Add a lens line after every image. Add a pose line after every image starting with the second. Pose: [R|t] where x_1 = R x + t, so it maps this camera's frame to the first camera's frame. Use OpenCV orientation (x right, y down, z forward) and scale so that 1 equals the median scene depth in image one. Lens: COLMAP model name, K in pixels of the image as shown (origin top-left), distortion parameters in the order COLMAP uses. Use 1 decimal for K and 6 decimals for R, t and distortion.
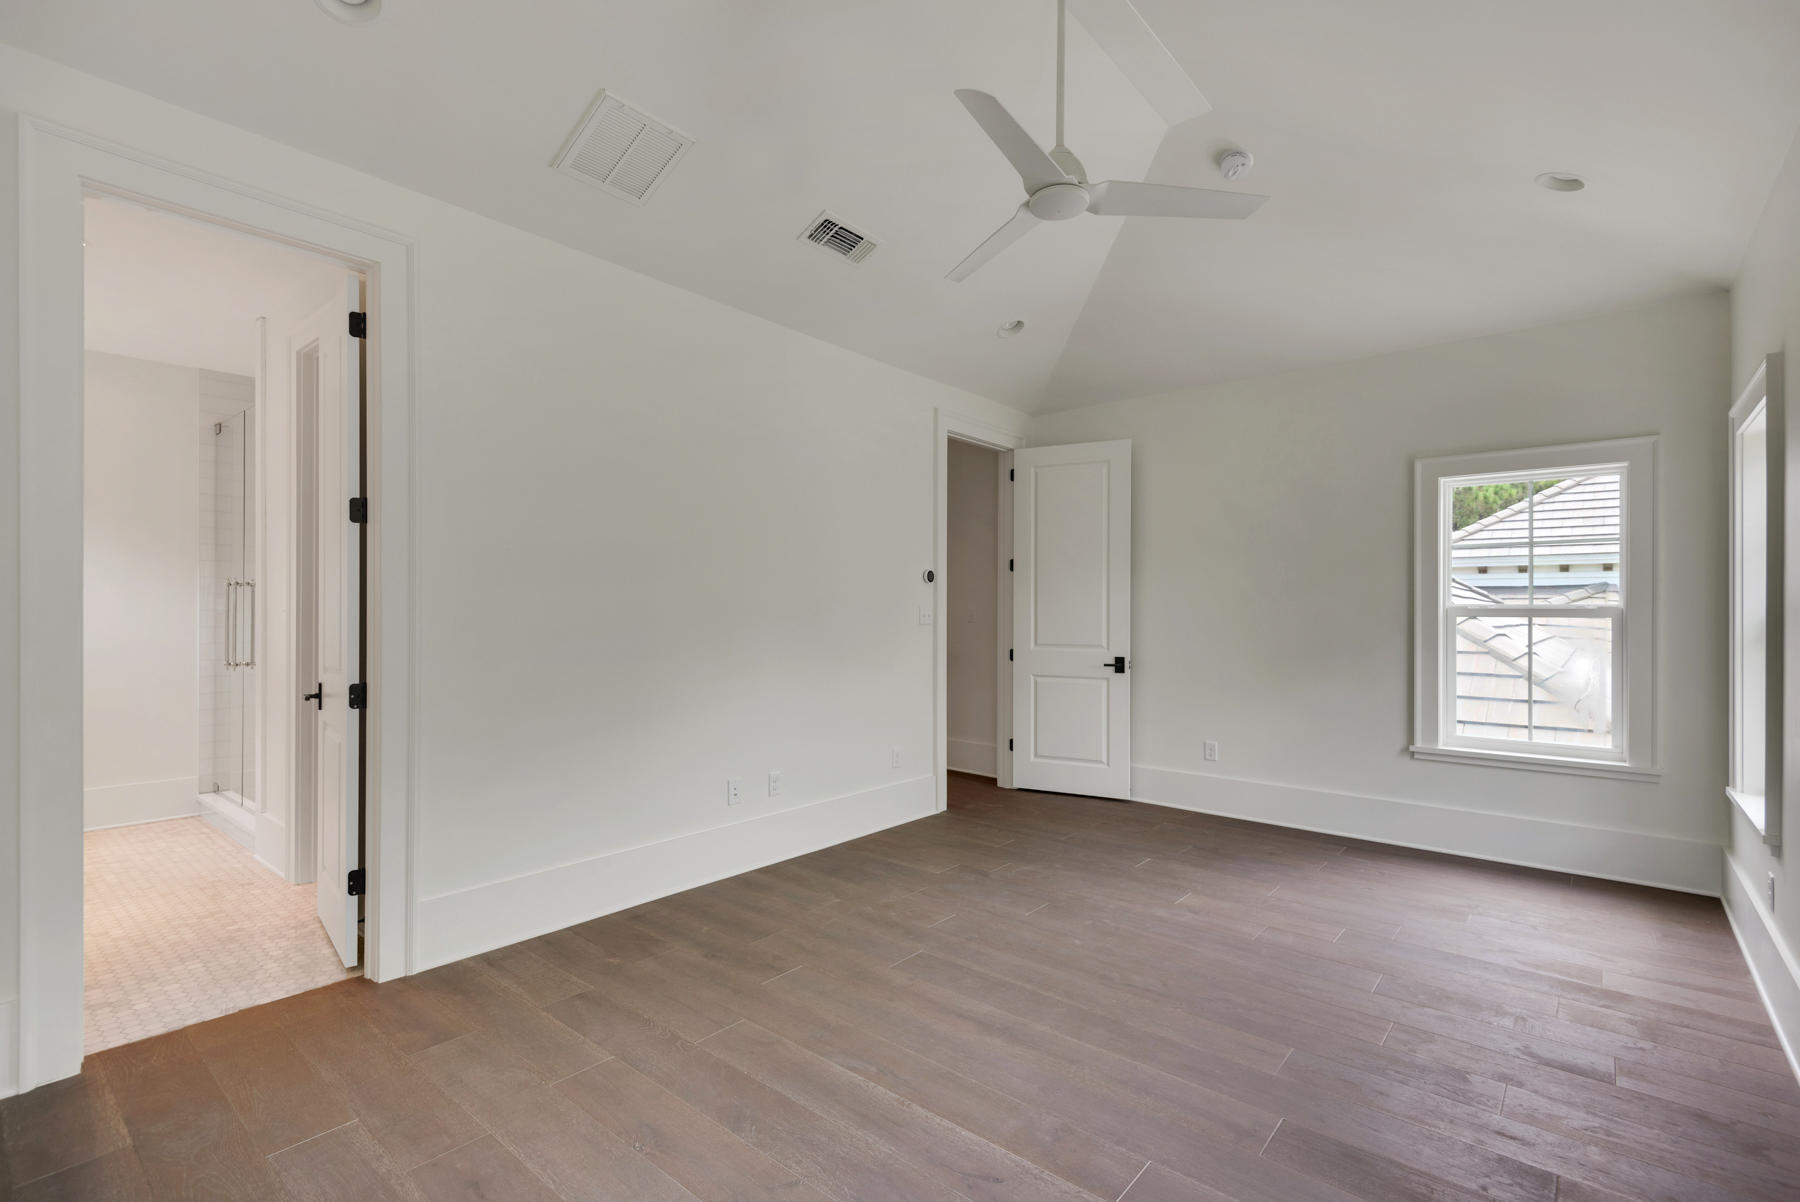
lens RADIAL K [[822.2, 0, 902.9], [0, 822.2, 599.1], [0, 0, 1]] dist [0.026598, -0.010456]
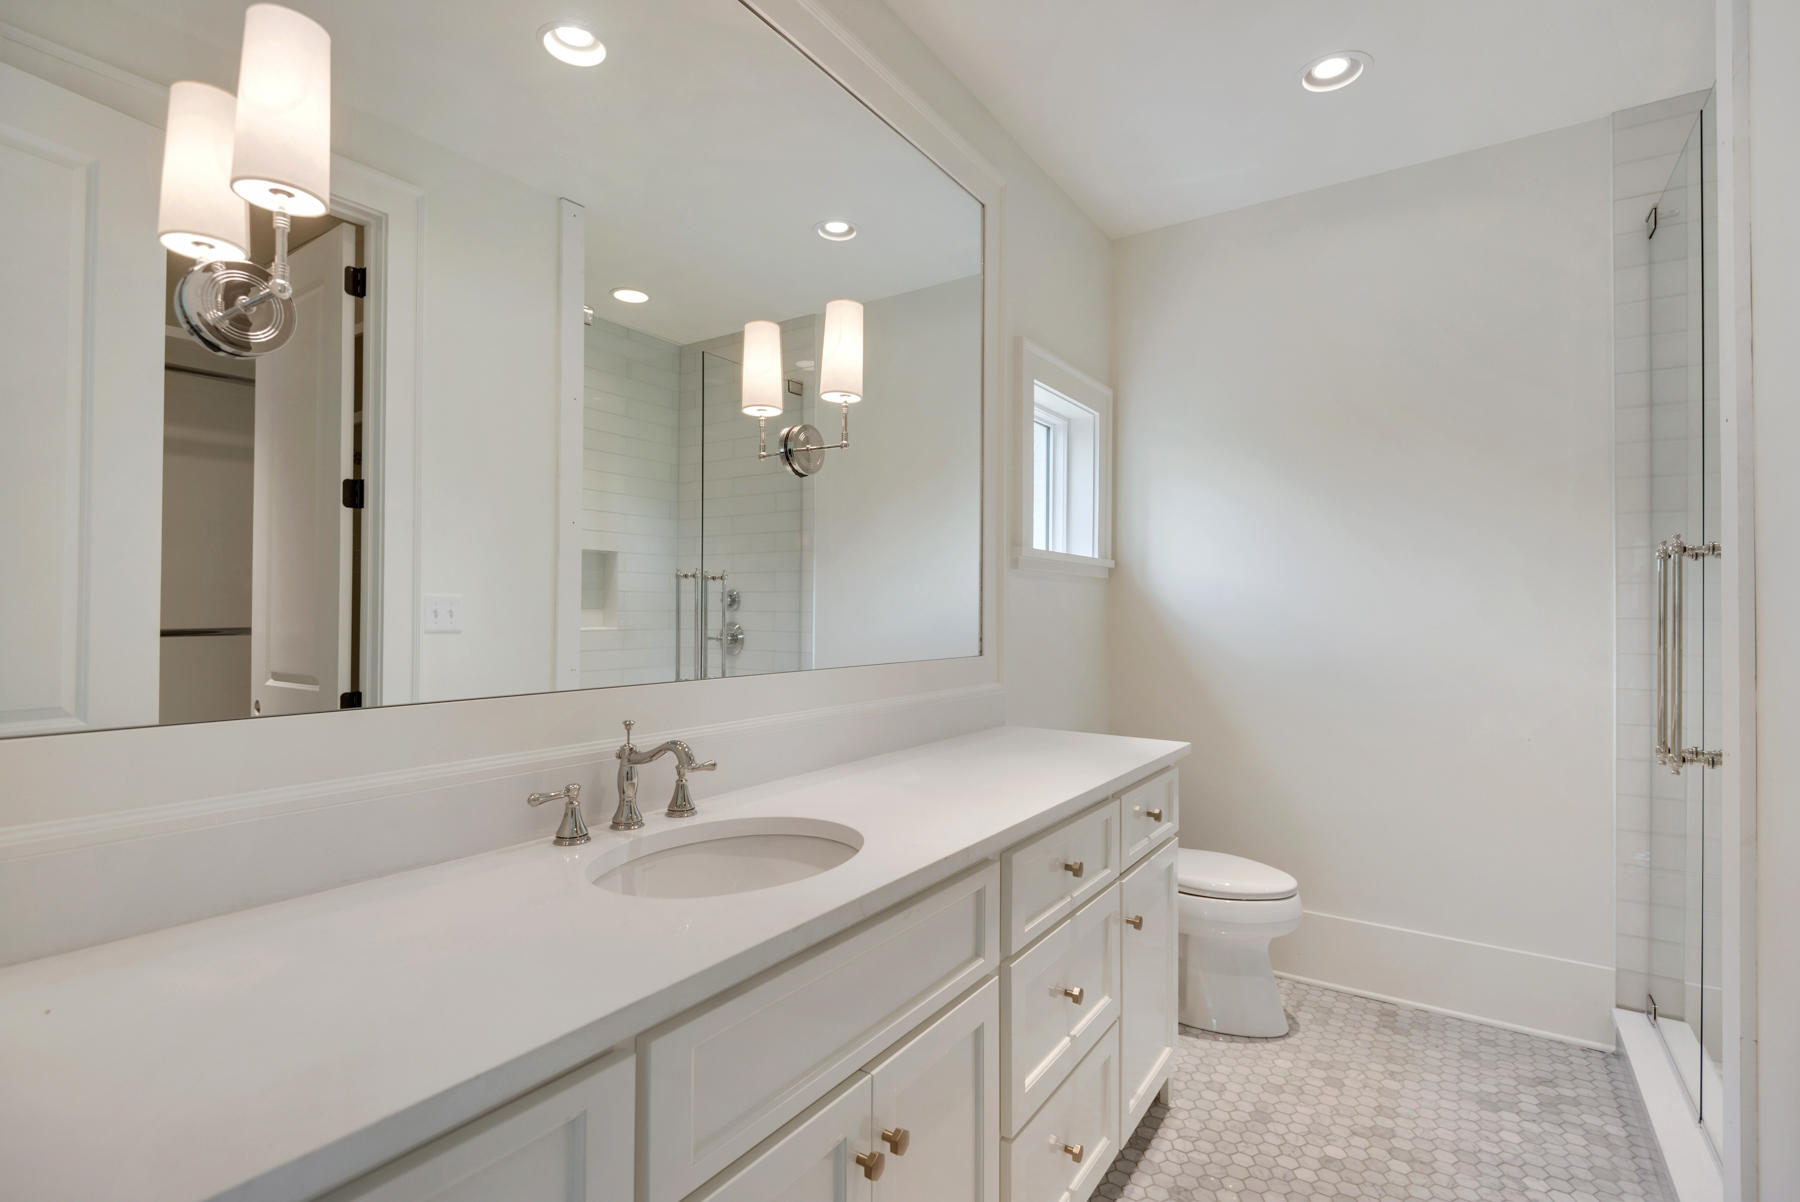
lens RADIAL K [[843.5, 0, 892.5], [0, 843.5, 606.6], [0, 0, 1]] dist [0.021819, -0.013234]
pose [[0.096278, -0.006142, -0.995336, -0.396476], [0.002248, 0.999980, -0.005953, 0.010152], [0.995352, -0.001664, 0.096290, 0.538592]]
